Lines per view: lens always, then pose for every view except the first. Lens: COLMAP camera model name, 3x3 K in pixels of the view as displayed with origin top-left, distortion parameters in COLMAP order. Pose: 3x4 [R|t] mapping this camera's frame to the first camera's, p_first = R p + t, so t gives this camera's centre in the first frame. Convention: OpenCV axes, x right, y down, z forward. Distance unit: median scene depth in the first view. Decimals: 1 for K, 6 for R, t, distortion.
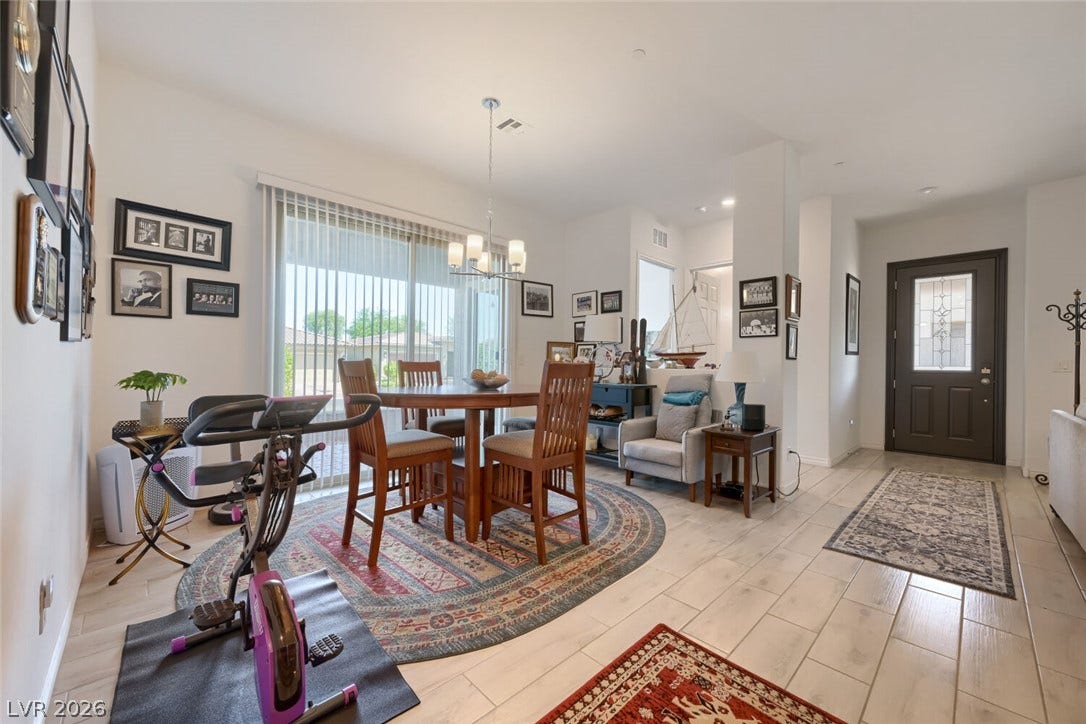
lens RADIAL K [[425.3, 0, 542.9], [0, 425.3, 359.6], [0, 0, 1]] dist [-0.001862, -0.000557]
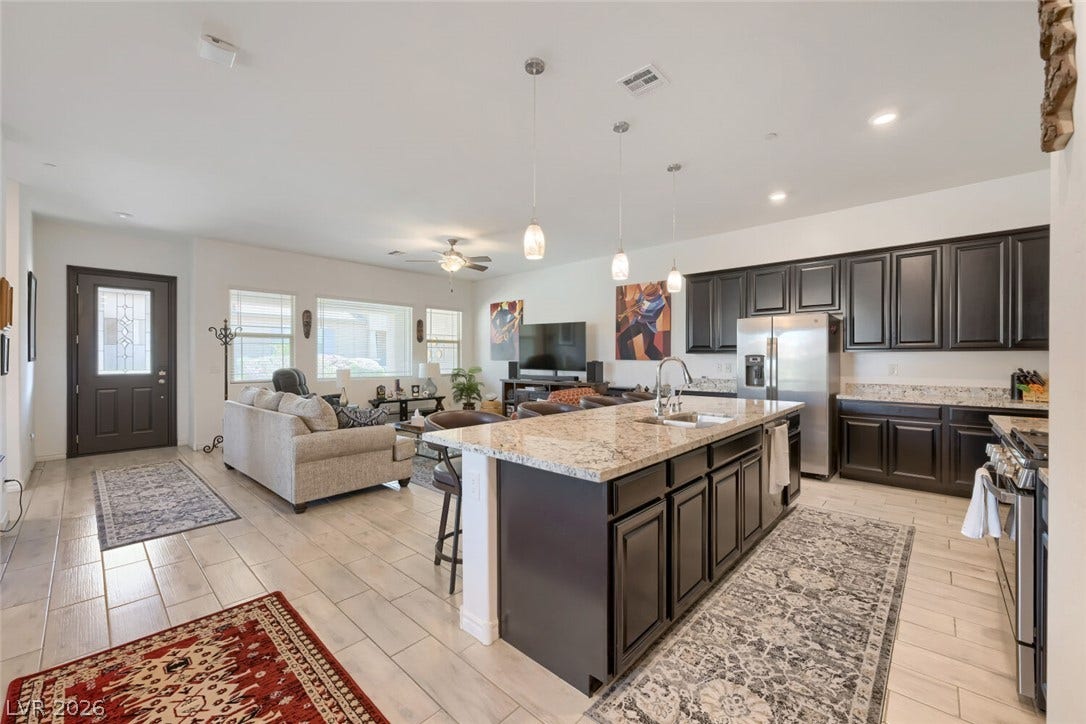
lens RADIAL K [[425.3, 0, 547.4], [0, 425.3, 361.5], [0, 0, 1]] dist [-0.001862, -0.000557]
pose [[-0.062174, -0.019530, 0.997874, -0.417225], [-0.010140, 0.999769, 0.018935, -0.067385], [-0.998014, -0.008942, -0.062357, -0.069179]]
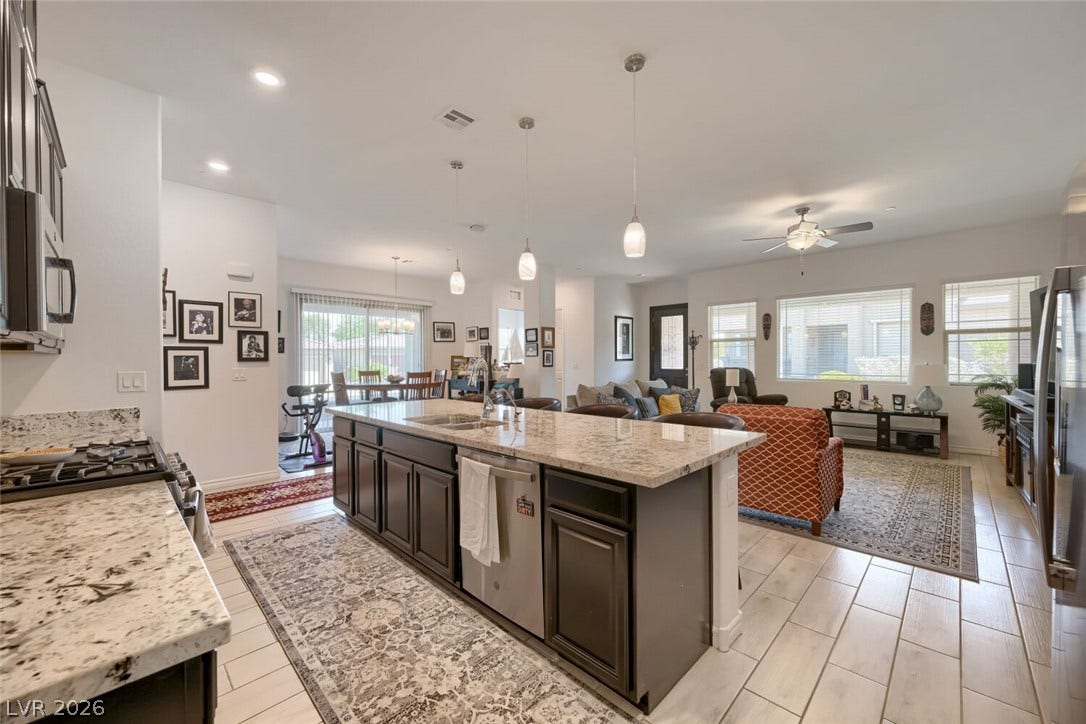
lens RADIAL K [[425.3, 0, 543.1], [0, 425.3, 362.3], [0, 0, 1]] dist [-0.001862, -0.000557]
pose [[0.999565, -0.016515, 0.024455, 0.607552], [0.016130, 0.999744, 0.015862, -0.066606], [-0.024711, -0.015461, 0.999575, -1.316809]]
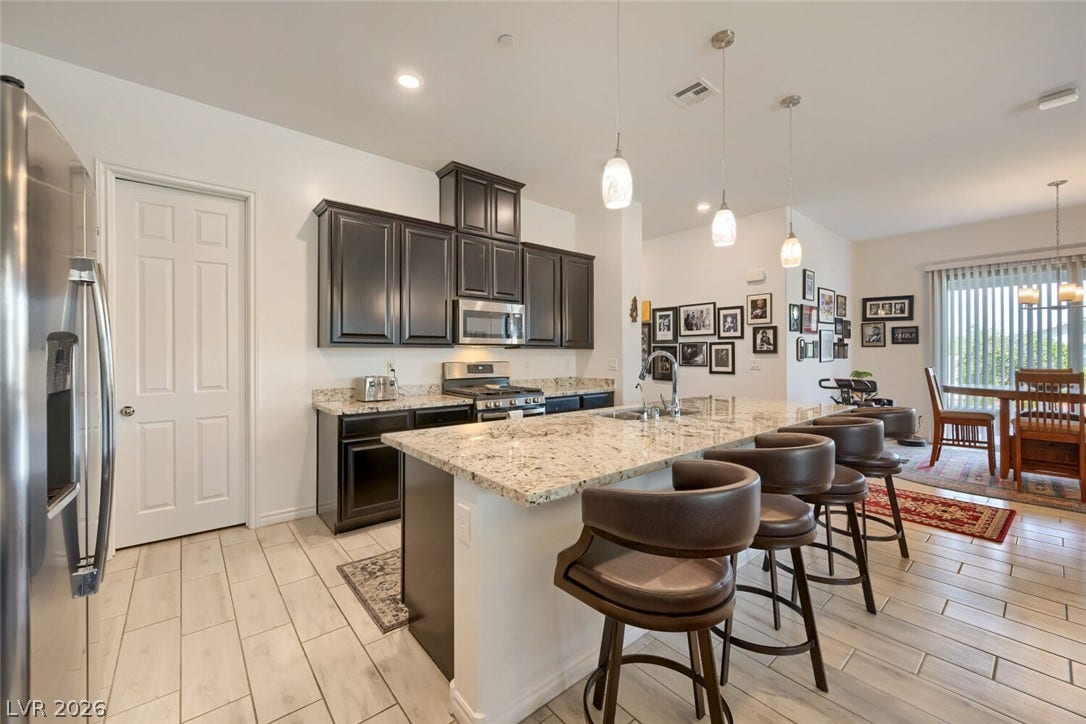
lens RADIAL K [[425.3, 0, 543.0], [0, 425.3, 351.5], [0, 0, 1]] dist [-0.001862, -0.000557]
pose [[-0.071903, -0.015869, -0.997285, 1.369897], [0.009577, 0.999816, -0.016600, -0.050349], [0.997366, -0.010744, -0.071738, -0.574040]]
